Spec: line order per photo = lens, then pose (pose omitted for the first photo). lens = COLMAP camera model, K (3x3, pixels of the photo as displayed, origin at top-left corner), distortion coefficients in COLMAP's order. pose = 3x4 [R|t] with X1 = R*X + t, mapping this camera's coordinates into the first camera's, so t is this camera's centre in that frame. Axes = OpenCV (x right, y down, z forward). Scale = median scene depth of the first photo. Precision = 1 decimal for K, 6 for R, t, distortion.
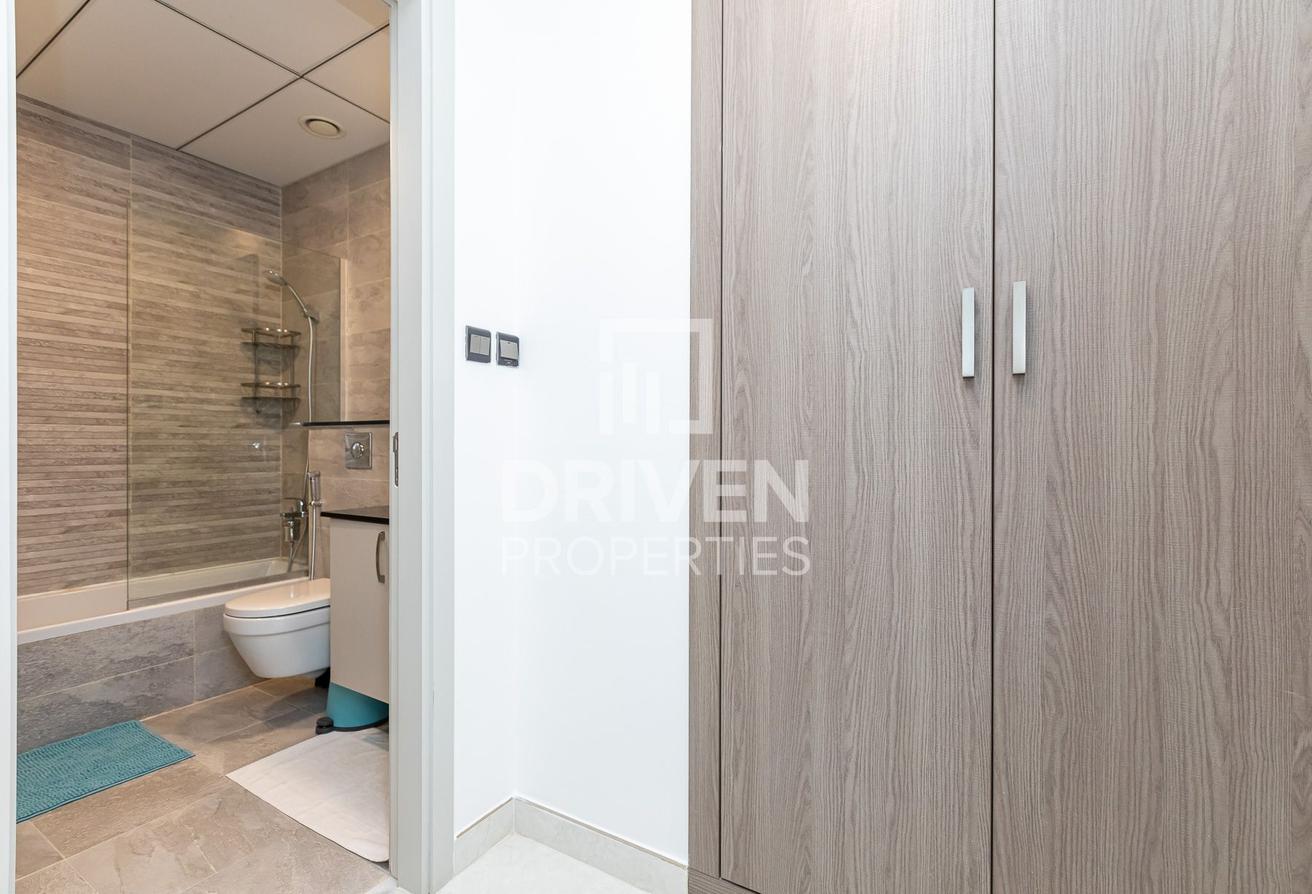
lens RADIAL K [[585.6, 0, 593.9], [0, 585.6, 444.3], [0, 0, 1]] dist [0.003842, -0.002453]
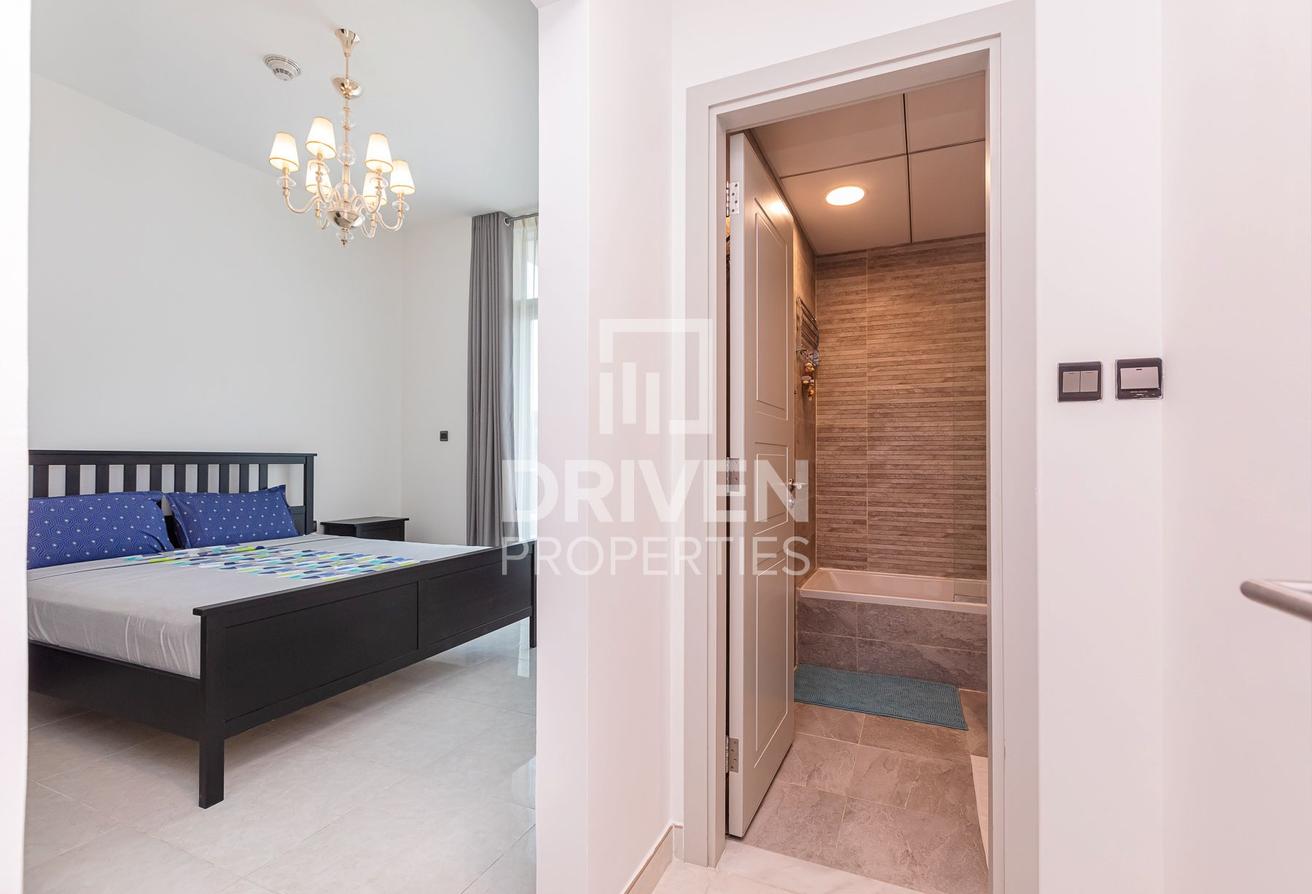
lens RADIAL K [[543.5, 0, 711.4], [0, 543.5, 456.1], [0, 0, 1]] dist [0.002085, 0.000161]
pose [[0.245733, -0.012245, -0.969260, 0.224144], [-0.004496, 0.999895, -0.013772, -0.022500], [0.969327, 0.007742, 0.245652, 0.135703]]
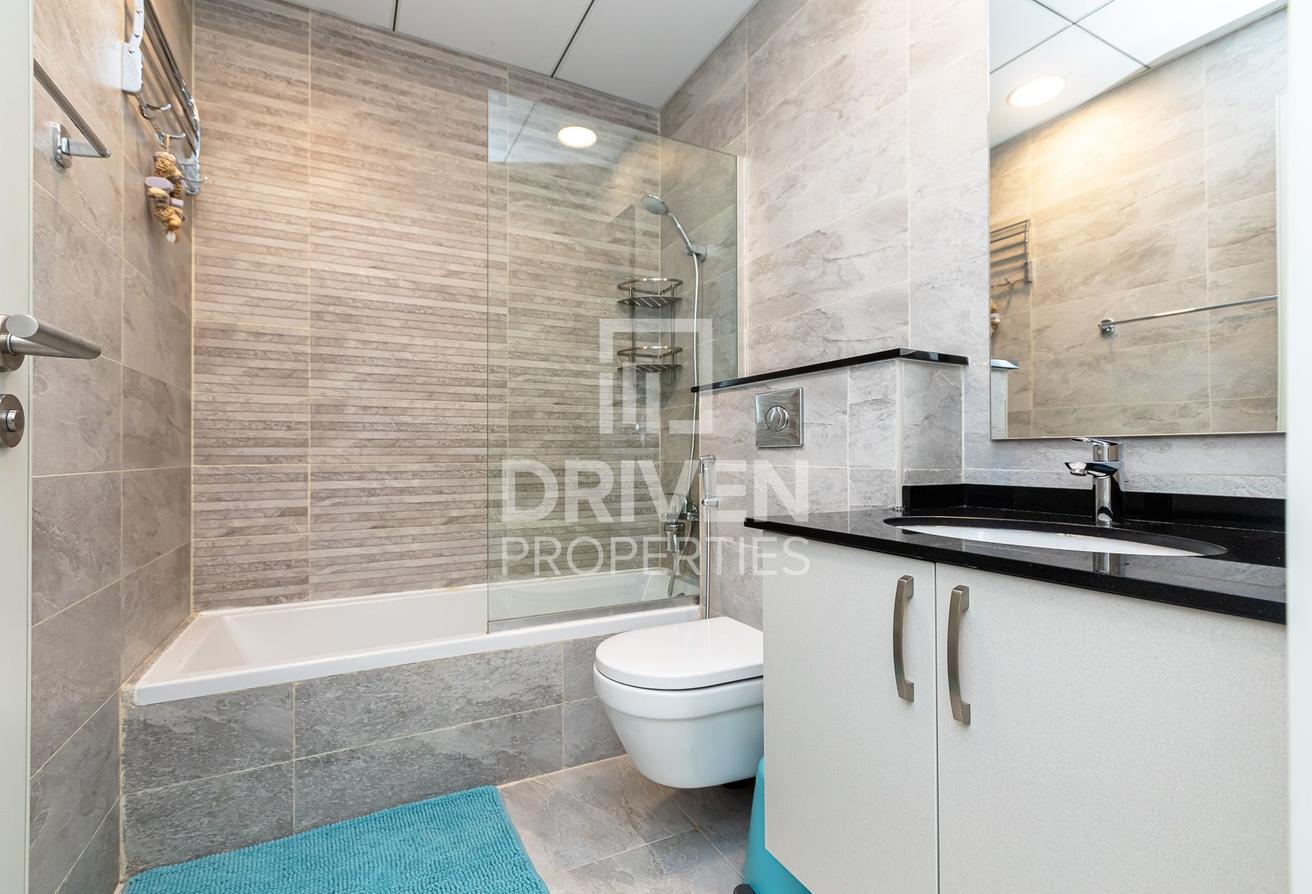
lens RADIAL K [[585.6, 0, 650.3], [0, 585.6, 442.4], [0, 0, 1]] dist [0.003842, -0.002453]
pose [[0.883408, -0.007070, -0.468551, -0.215082], [0.002434, 0.999942, -0.010500, 0.038449], [0.468598, 0.008135, 0.883374, 0.361098]]
